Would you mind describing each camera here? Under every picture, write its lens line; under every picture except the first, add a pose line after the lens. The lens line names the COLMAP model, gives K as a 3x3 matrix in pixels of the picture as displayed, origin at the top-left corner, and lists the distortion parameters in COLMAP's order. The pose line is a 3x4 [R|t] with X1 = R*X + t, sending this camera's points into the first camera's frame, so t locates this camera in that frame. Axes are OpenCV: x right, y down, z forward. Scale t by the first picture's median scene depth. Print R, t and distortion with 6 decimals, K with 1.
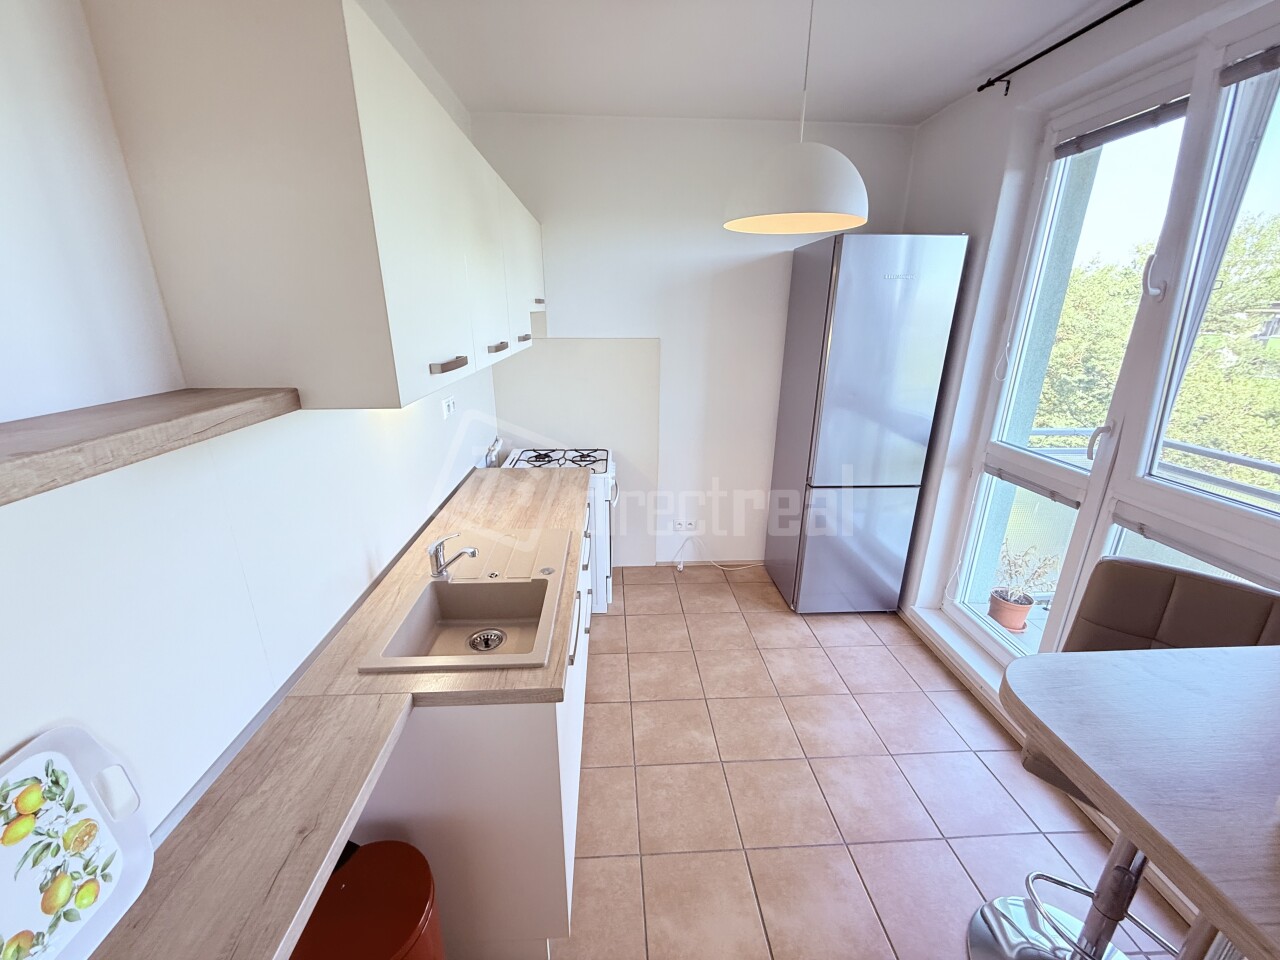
lens RADIAL K [[507.8, 0, 635.8], [0, 507.8, 477.1], [0, 0, 1]] dist [-0.004322, -0.001048]
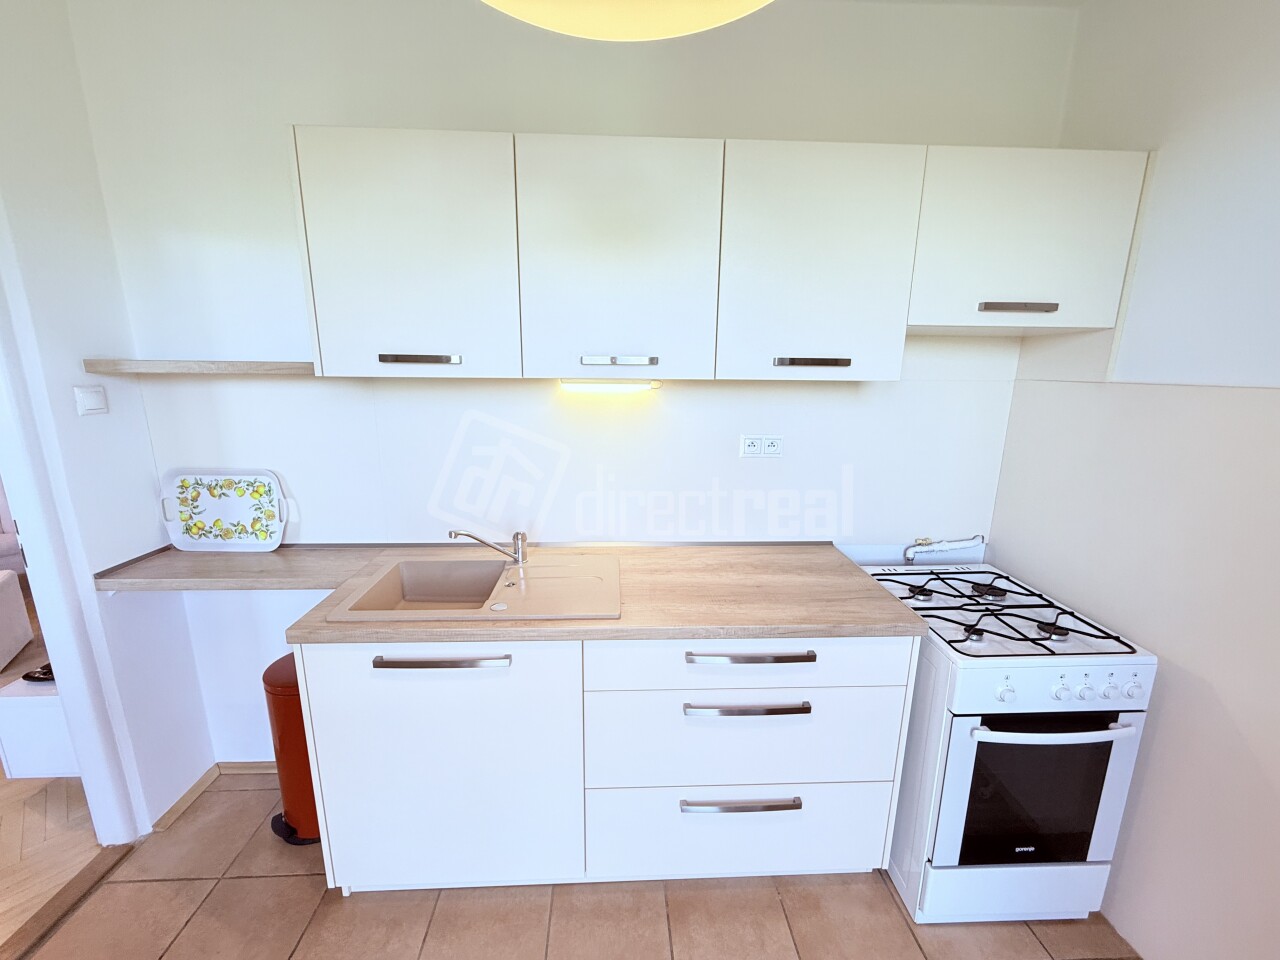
lens RADIAL K [[507.8, 0, 635.5], [0, 507.8, 478.2], [0, 0, 1]] dist [-0.004322, -0.001048]
pose [[-0.003165, 0.211260, -0.977425, 1.477123], [-0.321518, 0.925316, 0.201039, -0.633614], [0.946898, 0.314896, 0.064995, 2.588304]]
